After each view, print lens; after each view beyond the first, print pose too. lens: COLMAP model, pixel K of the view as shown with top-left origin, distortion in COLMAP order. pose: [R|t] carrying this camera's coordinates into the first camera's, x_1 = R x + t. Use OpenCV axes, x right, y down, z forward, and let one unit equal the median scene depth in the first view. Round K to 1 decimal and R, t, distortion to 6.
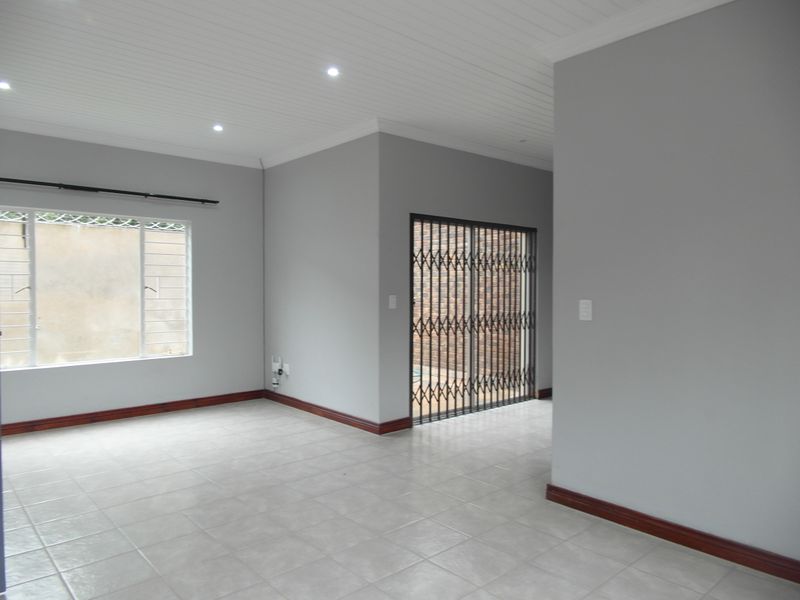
lens RADIAL K [[558.7, 0, 398.2], [0, 558.7, 297.0], [0, 0, 1]] dist [0.011048, -0.008805]
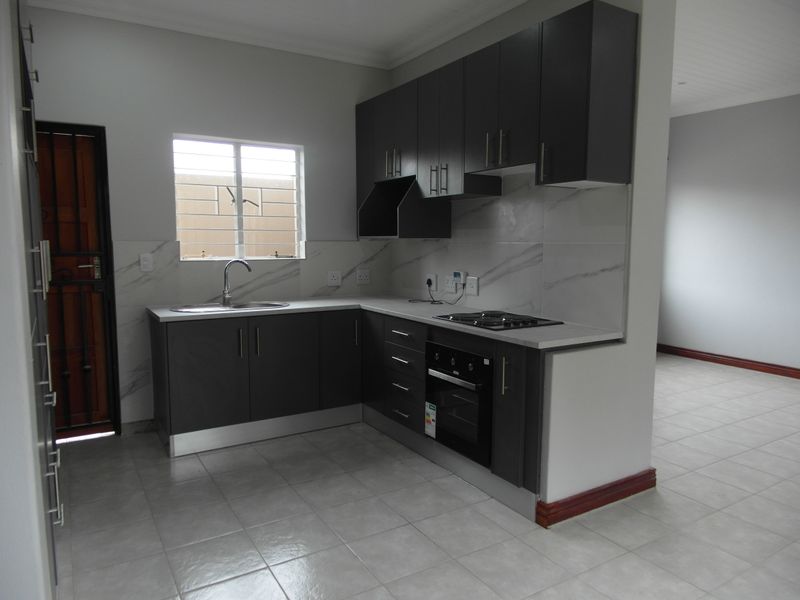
lens RADIAL K [[558.7, 0, 399.9], [0, 558.7, 301.5], [0, 0, 1]] dist [0.011048, -0.008805]
pose [[-0.984462, -0.025641, 0.173713, 0.346746], [-0.002514, 0.991238, 0.132061, -0.024518], [-0.175578, 0.129572, -0.975901, 1.273925]]
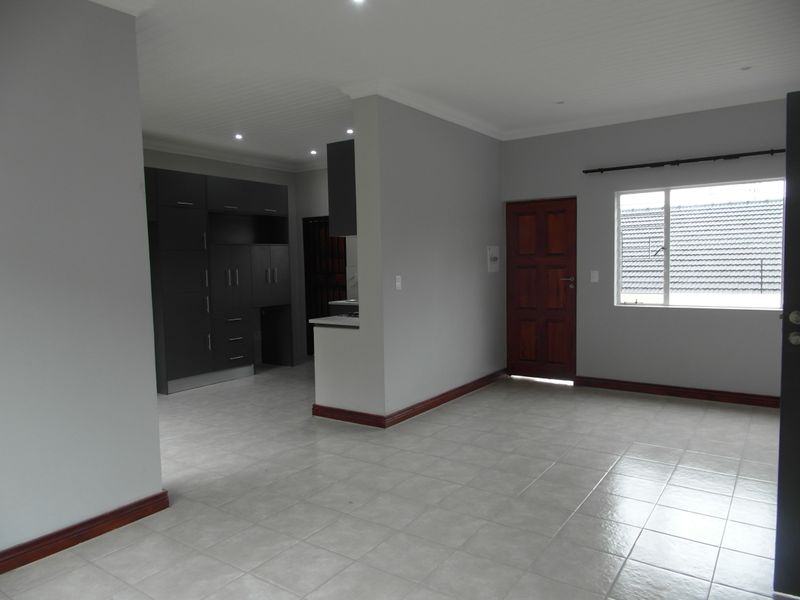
lens RADIAL K [[558.7, 0, 400.9], [0, 558.7, 302.9], [0, 0, 1]] dist [0.011048, -0.008805]
pose [[-0.237073, -0.069312, 0.969016, -0.676157], [0.038327, 0.996008, 0.080620, -0.025669], [-0.970736, 0.056252, -0.233470, 0.849705]]
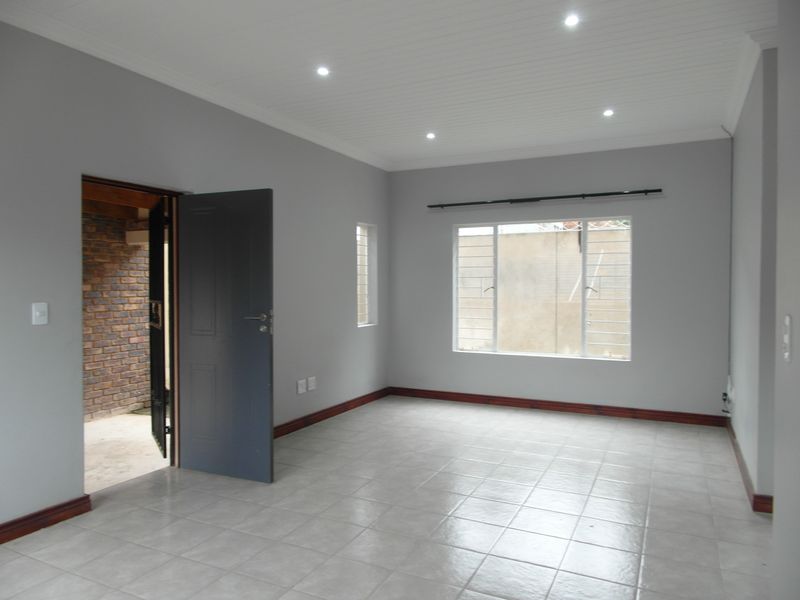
lens RADIAL K [[558.7, 0, 399.4], [0, 558.7, 296.8], [0, 0, 1]] dist [0.011048, -0.008805]
pose [[0.377282, 0.015941, -0.925961, 0.402932], [-0.016673, 0.999807, 0.010419, -0.005892], [0.925948, 0.011507, 0.377475, 0.347251]]
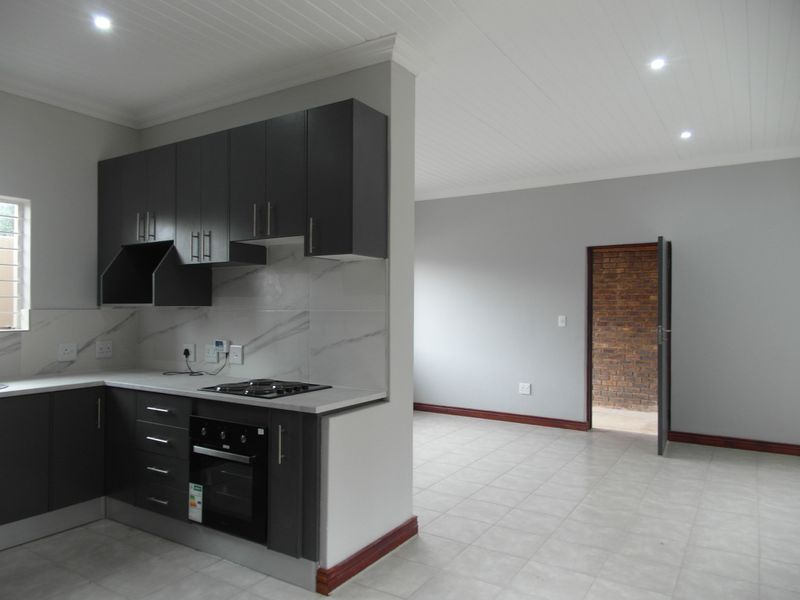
lens RADIAL K [[558.7, 0, 396.1], [0, 558.7, 303.0], [0, 0, 1]] dist [0.011048, -0.008805]
pose [[-0.962081, -0.007849, -0.272652, 0.379909], [-0.011614, 0.999858, 0.012200, -0.025406], [0.272517, 0.014904, -0.962035, 1.282458]]
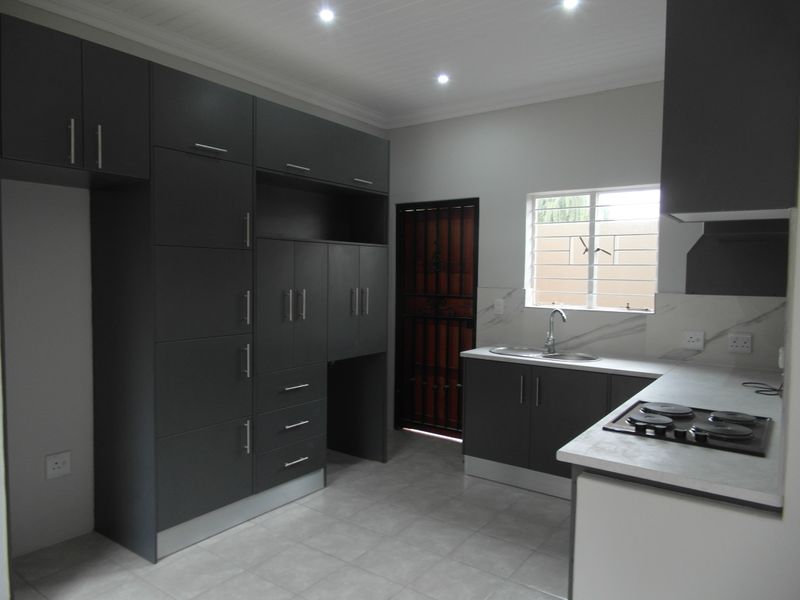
lens RADIAL K [[558.7, 0, 400.3], [0, 558.7, 302.6], [0, 0, 1]] dist [0.011048, -0.008805]
pose [[-0.216330, -0.055686, 0.974731, -0.000578], [0.006504, 0.998268, 0.058474, -0.035019], [-0.976299, 0.018990, -0.215593, 0.942680]]
